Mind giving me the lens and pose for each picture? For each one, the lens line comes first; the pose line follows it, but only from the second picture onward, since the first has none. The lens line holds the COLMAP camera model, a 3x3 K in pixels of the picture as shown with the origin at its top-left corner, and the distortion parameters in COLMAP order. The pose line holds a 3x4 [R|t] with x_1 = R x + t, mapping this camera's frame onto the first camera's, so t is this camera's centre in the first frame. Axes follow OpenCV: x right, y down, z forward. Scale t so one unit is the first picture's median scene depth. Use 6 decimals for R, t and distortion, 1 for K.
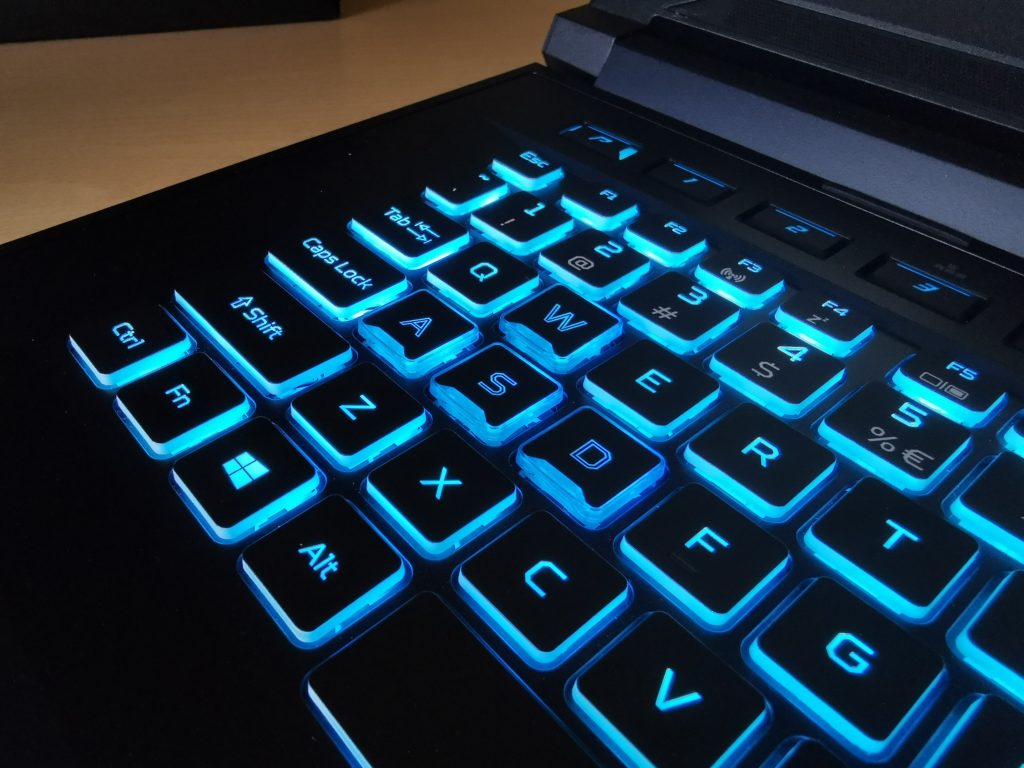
lens RADIAL K [[759.5, 0, 509.3], [0, 759.5, 383.5], [0, 0, 1]] dist [0.001783, -0.008522]
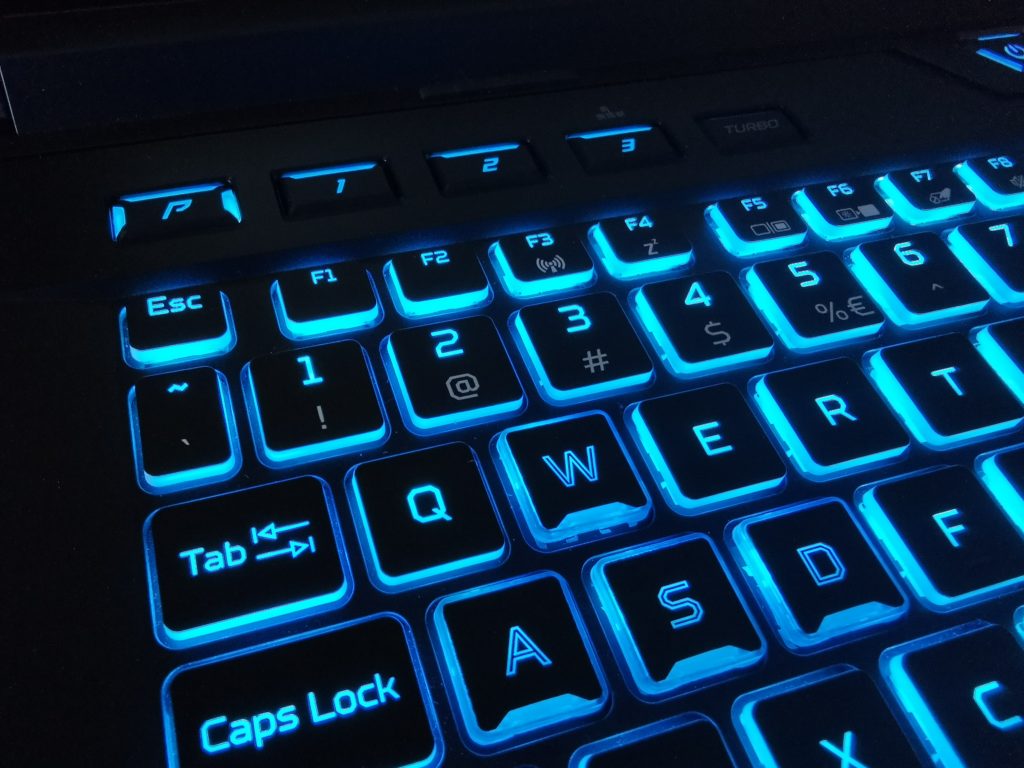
lens RADIAL K [[759.5, 0, 511.2], [0, 759.5, 381.9], [0, 0, 1]] dist [0.001783, -0.008522]
pose [[0.459741, -0.715230, 0.526389, -0.271123], [0.561233, 0.693372, 0.451944, -0.480654], [-0.688227, 0.087649, 0.720181, 0.469716]]
